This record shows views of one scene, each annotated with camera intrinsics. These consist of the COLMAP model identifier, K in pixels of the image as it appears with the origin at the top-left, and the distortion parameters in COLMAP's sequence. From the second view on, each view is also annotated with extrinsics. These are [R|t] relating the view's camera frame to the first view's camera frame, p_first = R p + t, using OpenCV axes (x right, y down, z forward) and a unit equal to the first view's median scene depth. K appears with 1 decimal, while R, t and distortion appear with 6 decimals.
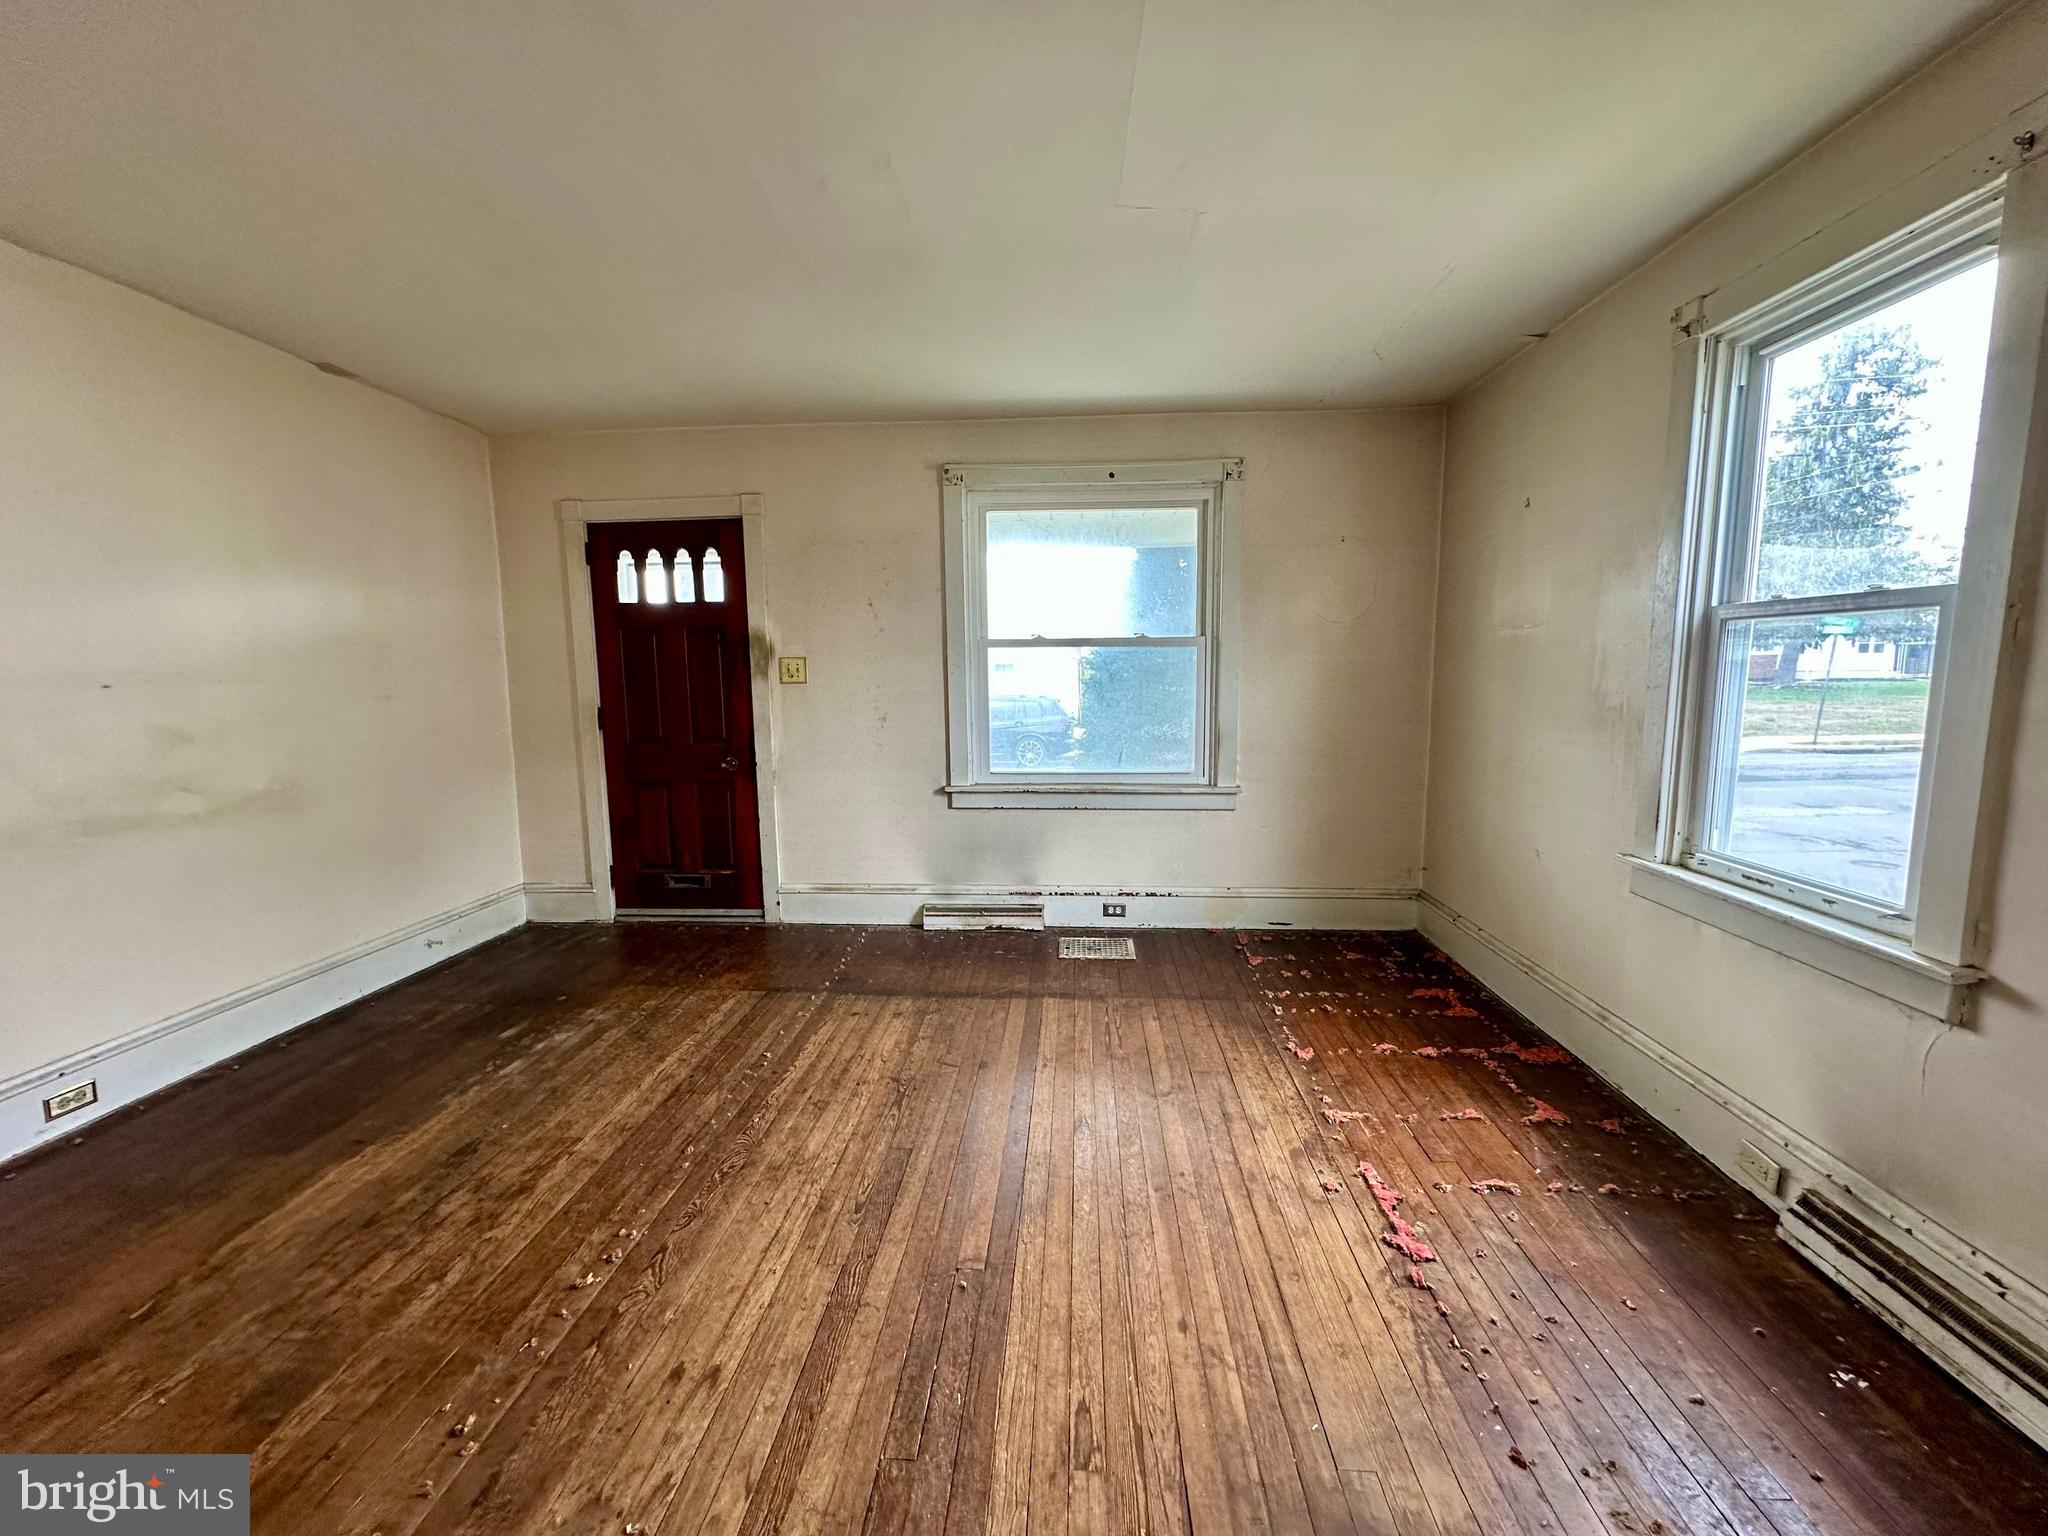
lens RADIAL K [[820.7, 0, 1020.7], [0, 820.7, 766.2], [0, 0, 1]] dist [-0.000233, -0.000129]
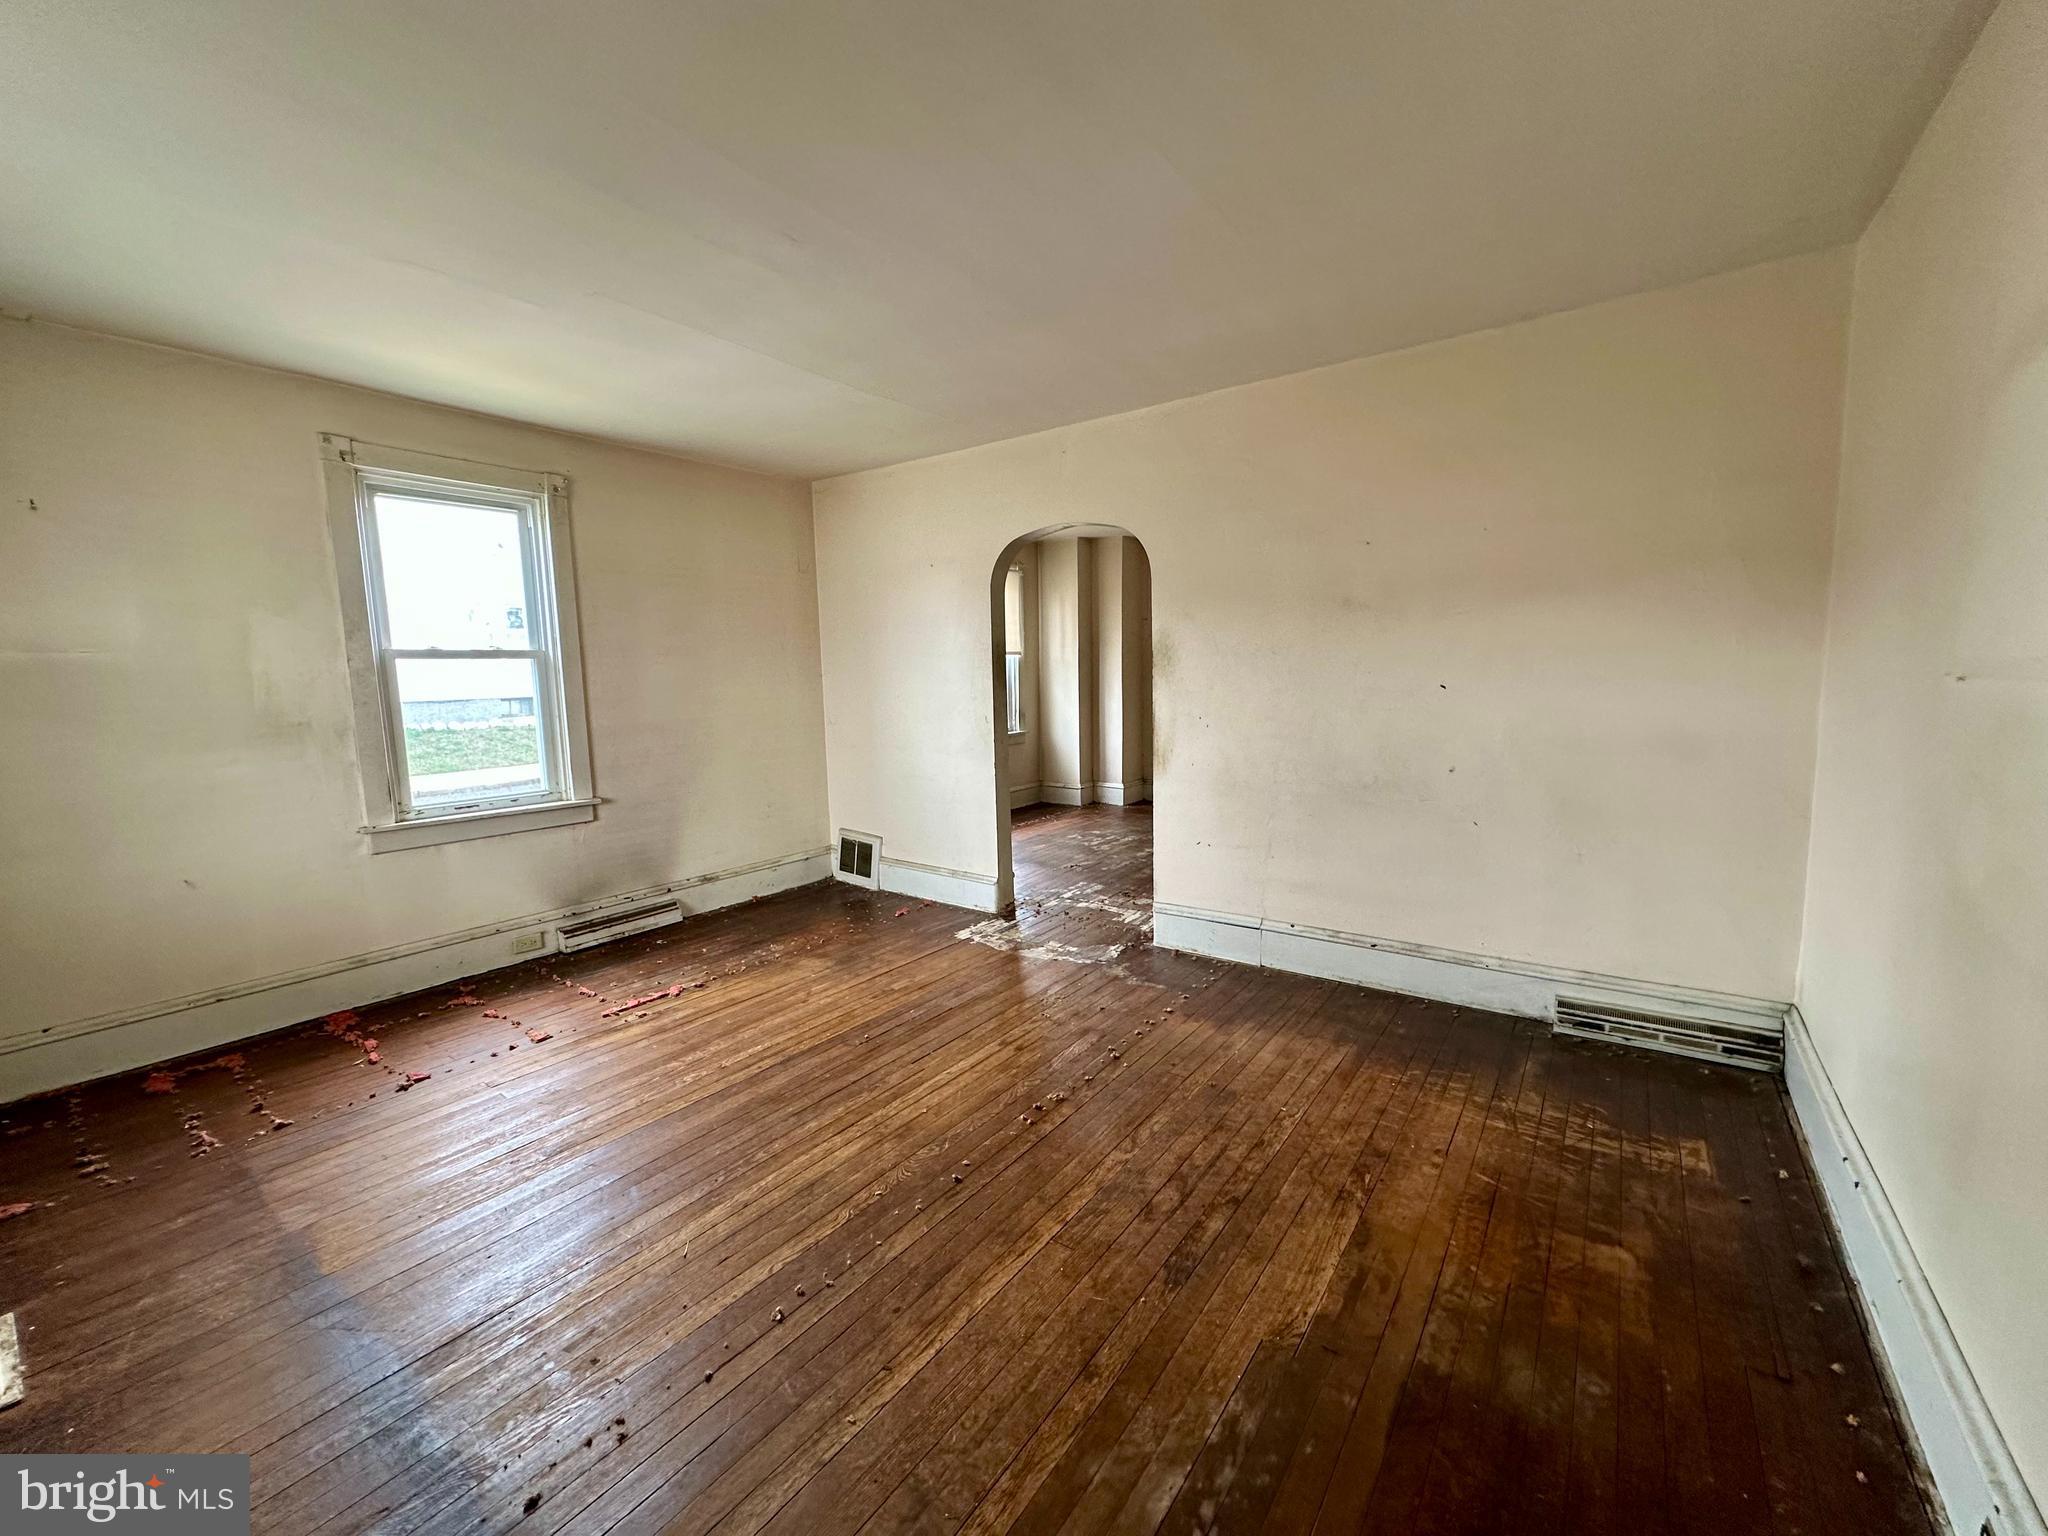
lens RADIAL K [[820.7, 0, 1020.7], [0, 820.7, 766.2], [0, 0, 1]] dist [-0.000233, -0.000129]
pose [[-0.843731, -0.038122, 0.535411, -1.098629], [0.088513, 0.973938, 0.208830, -0.220163], [-0.529418, 0.223587, -0.818368, 1.869299]]
